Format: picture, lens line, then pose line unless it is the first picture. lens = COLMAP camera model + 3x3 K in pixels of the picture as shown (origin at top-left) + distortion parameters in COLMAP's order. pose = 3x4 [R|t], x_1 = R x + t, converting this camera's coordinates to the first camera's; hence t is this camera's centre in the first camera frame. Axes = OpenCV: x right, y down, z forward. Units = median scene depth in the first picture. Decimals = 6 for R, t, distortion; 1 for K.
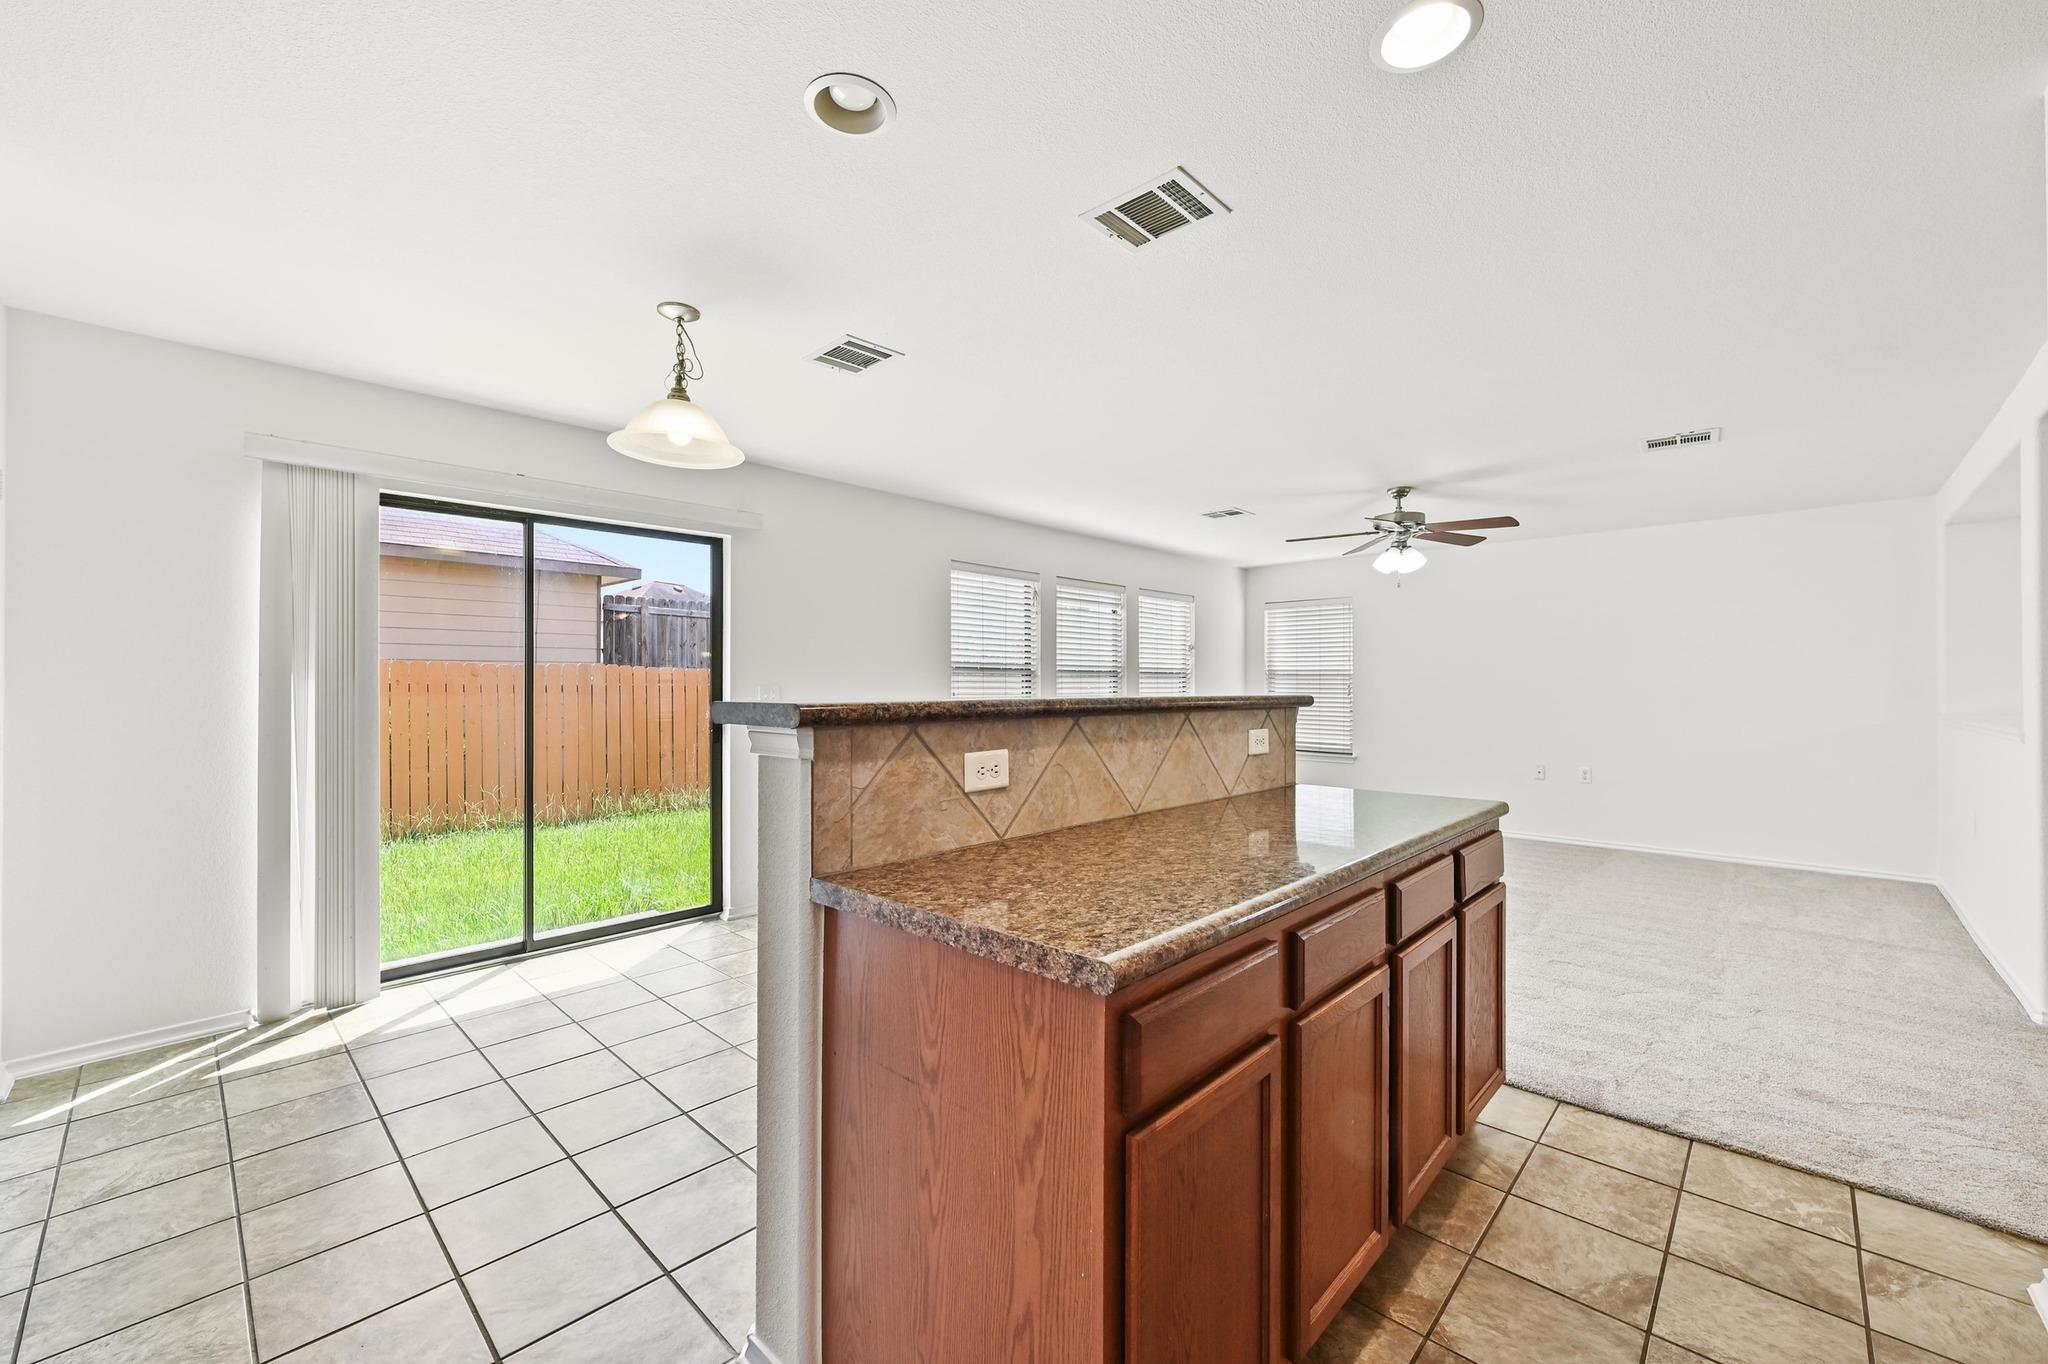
lens RADIAL K [[813.0, 0, 1029.9], [0, 813.0, 686.6], [0, 0, 1]] dist [-0.001710, -0.000053]
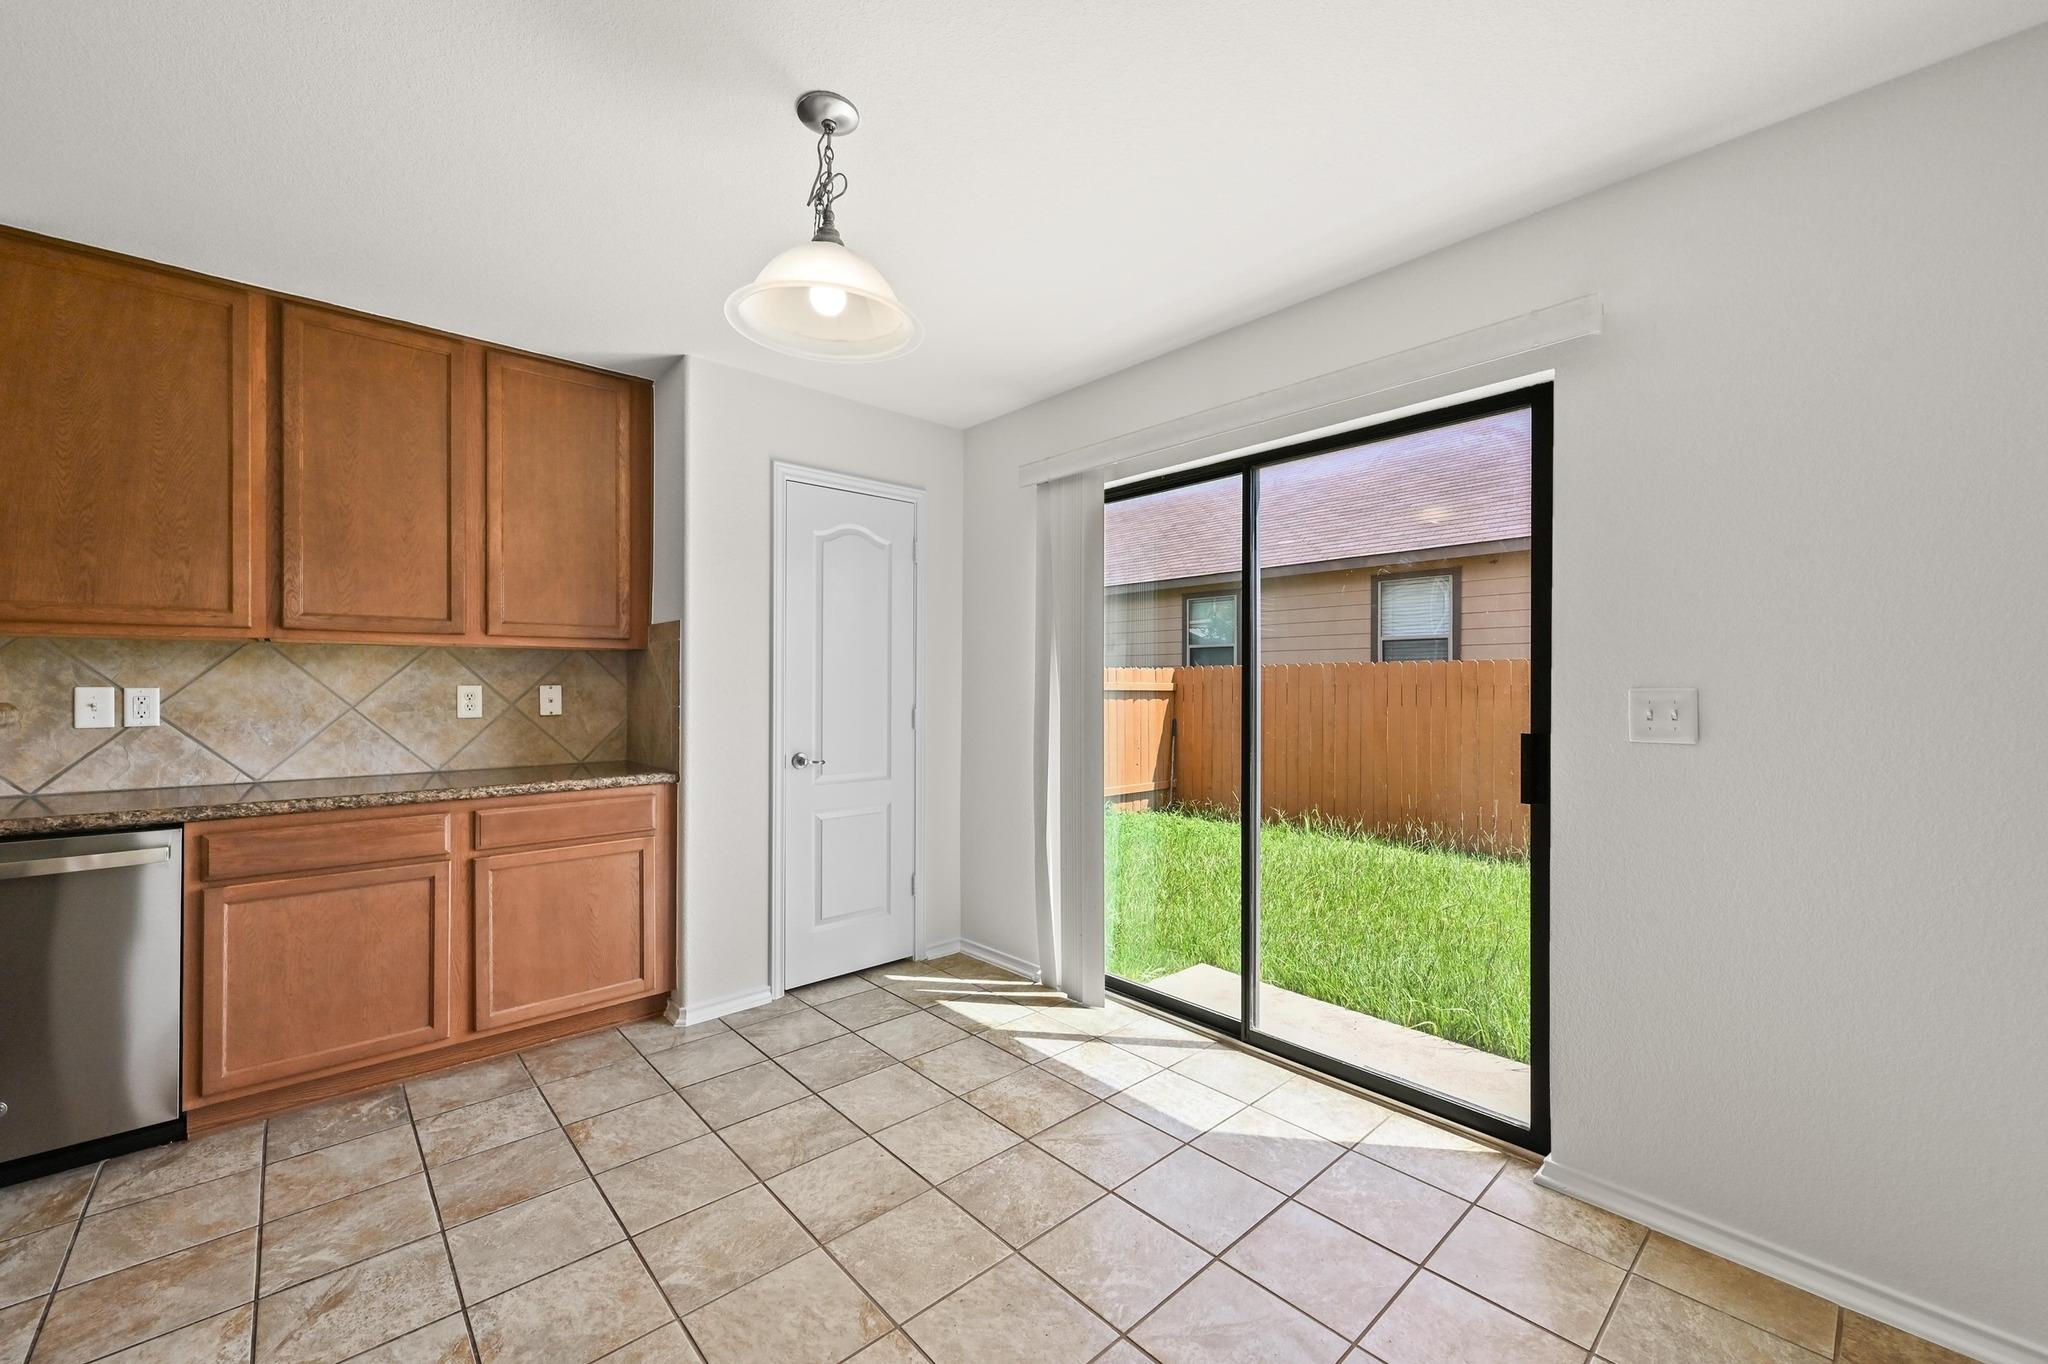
lens RADIAL K [[821.2, 0, 1029.5], [0, 821.2, 676.9], [0, 0, 1]] dist [-0.000408, -0.000183]
pose [[-0.079020, -0.008601, -0.996836, 0.243269], [-0.003123, 0.999960, -0.008380, -0.002362], [0.996868, 0.002451, -0.079044, 1.339962]]
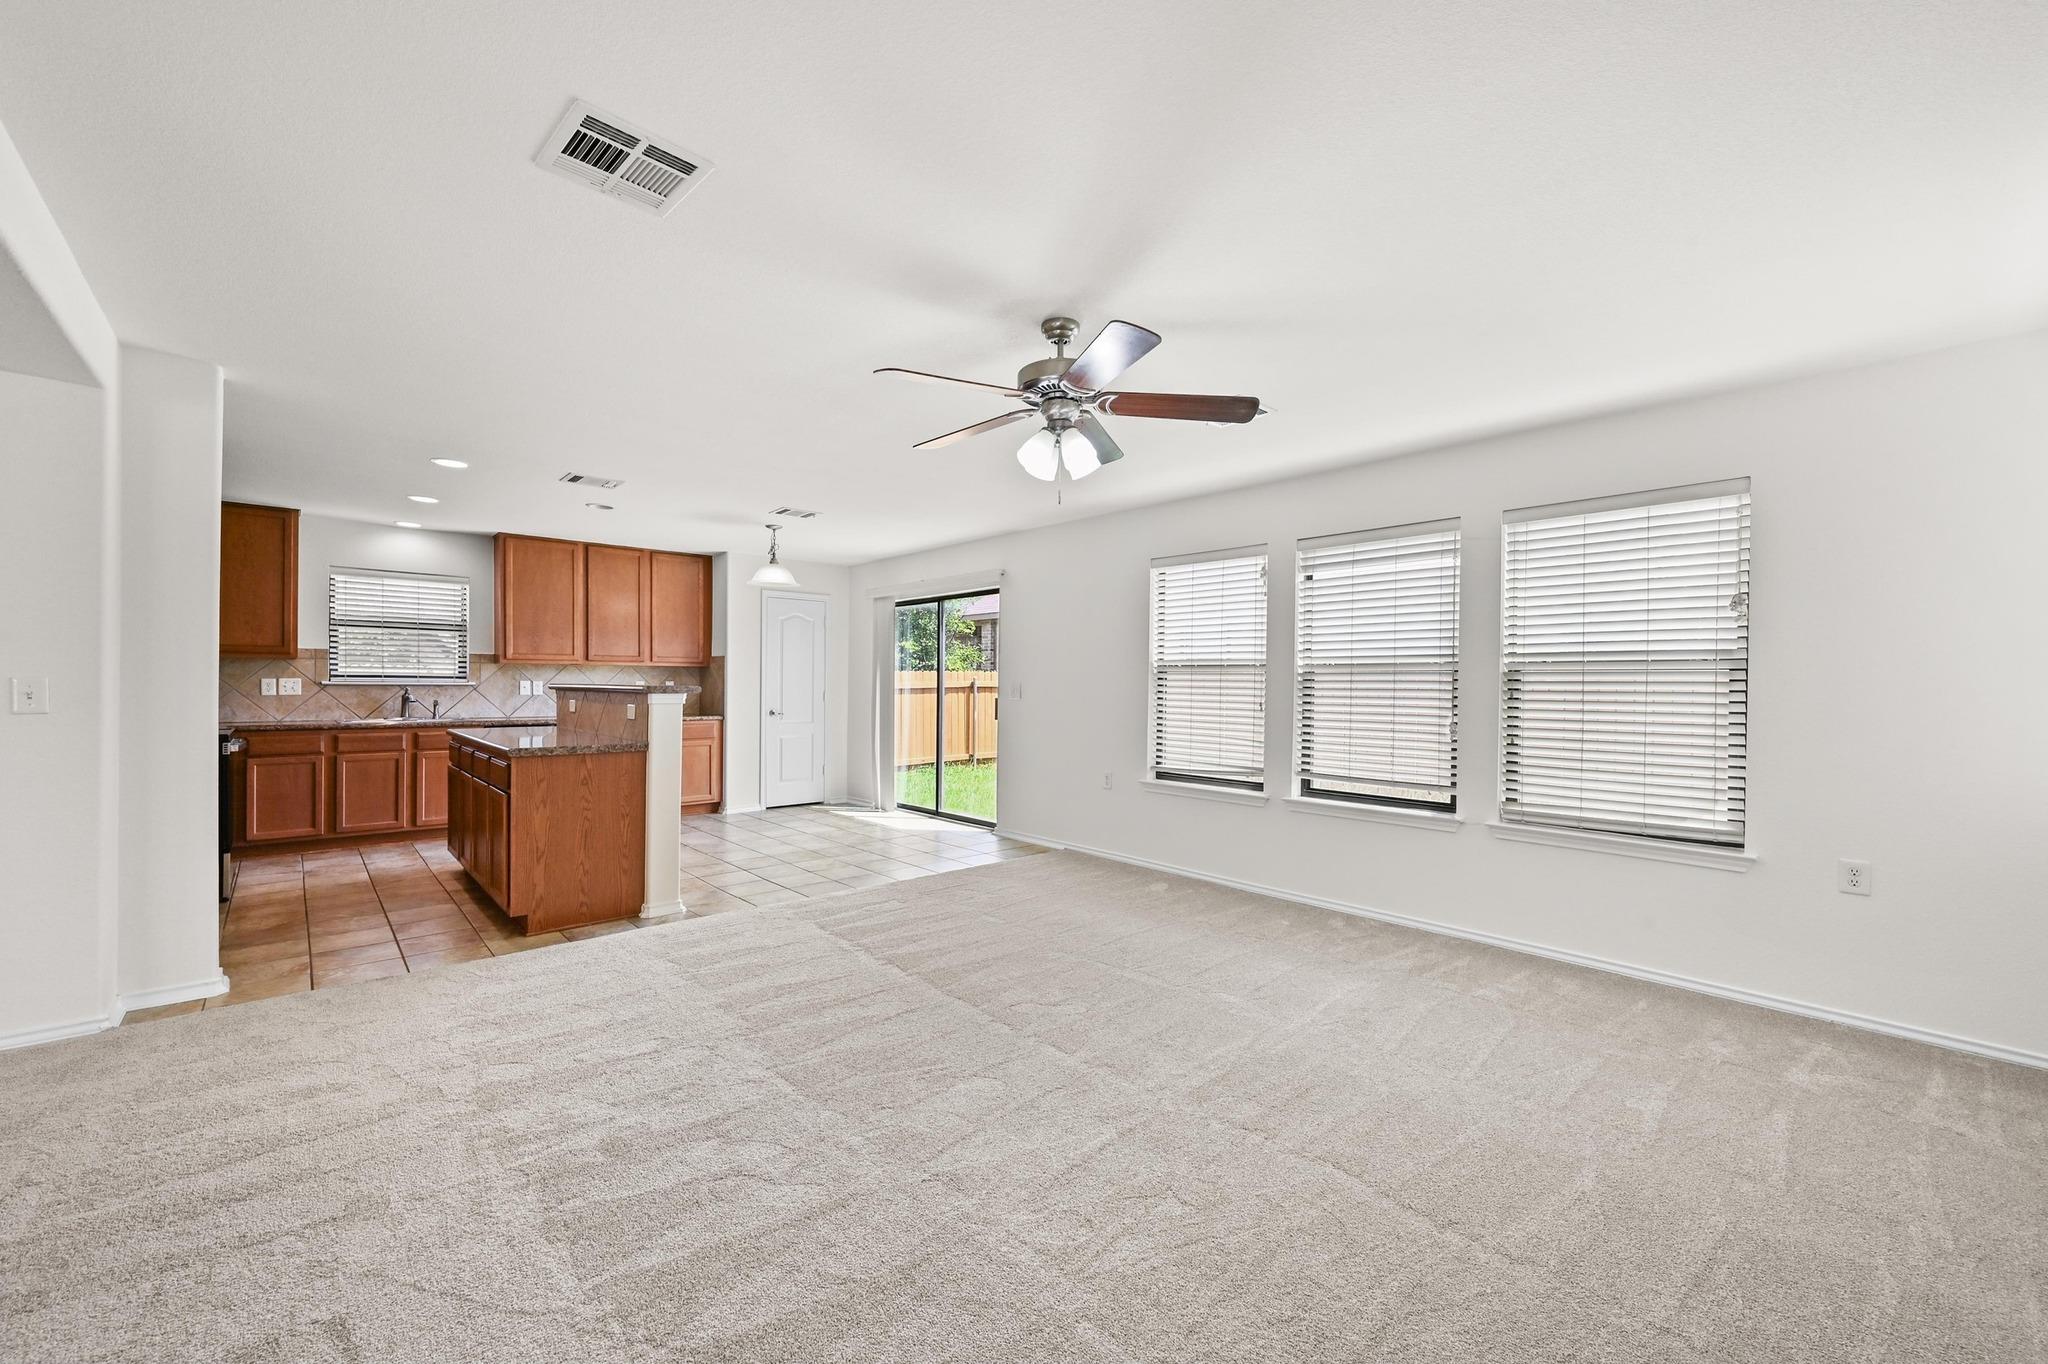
lens RADIAL K [[813.0, 0, 1029.9], [0, 813.0, 686.6], [0, 0, 1]] dist [-0.001710, -0.000053]
pose [[-0.072926, 0.003031, -0.997333, 2.118649], [-0.008950, 0.999953, 0.003693, -0.000703], [0.997297, 0.009195, -0.072896, 2.130662]]
